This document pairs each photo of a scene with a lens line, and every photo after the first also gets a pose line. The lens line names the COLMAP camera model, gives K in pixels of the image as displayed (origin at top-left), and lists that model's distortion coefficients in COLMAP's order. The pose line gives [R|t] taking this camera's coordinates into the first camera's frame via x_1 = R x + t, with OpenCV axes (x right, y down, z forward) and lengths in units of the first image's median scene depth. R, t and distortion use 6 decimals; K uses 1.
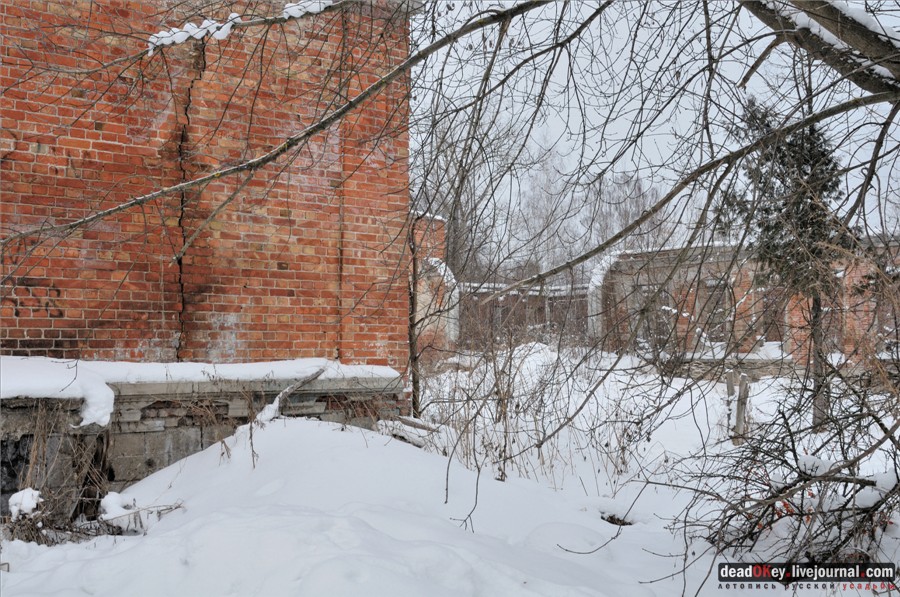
lens RADIAL K [[990.6, 0, 450.1], [0, 990.6, 313.8], [0, 0, 1]] dist [-0.139866, 0.188803]
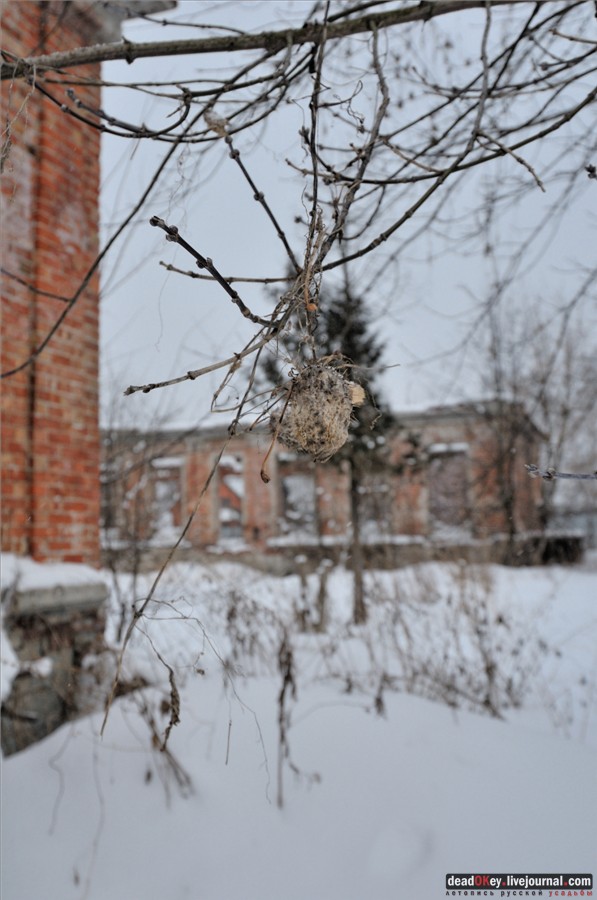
lens RADIAL K [[990.6, 0, 298.5], [0, 990.6, 450.0], [0, 0, 1]] dist [-0.139866, 0.188803]
pose [[0.839662, 0.033095, 0.542100, -0.312614], [-0.003507, 0.998451, -0.055523, 0.014713], [-0.543098, 0.044720, 0.838478, 0.422145]]
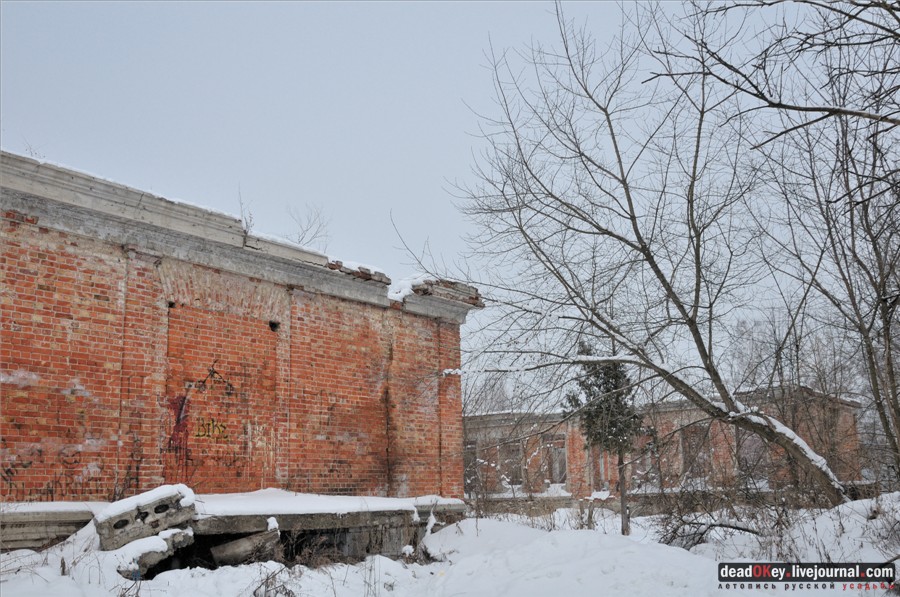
lens RADIAL K [[990.6, 0, 450.1], [0, 990.6, 313.8], [0, 0, 1]] dist [-0.139866, 0.188803]
pose [[0.961692, 0.029098, 0.272585, -0.693485], [0.011049, 0.989428, -0.144601, -0.033015], [-0.273911, 0.142073, 0.951204, -1.064634]]
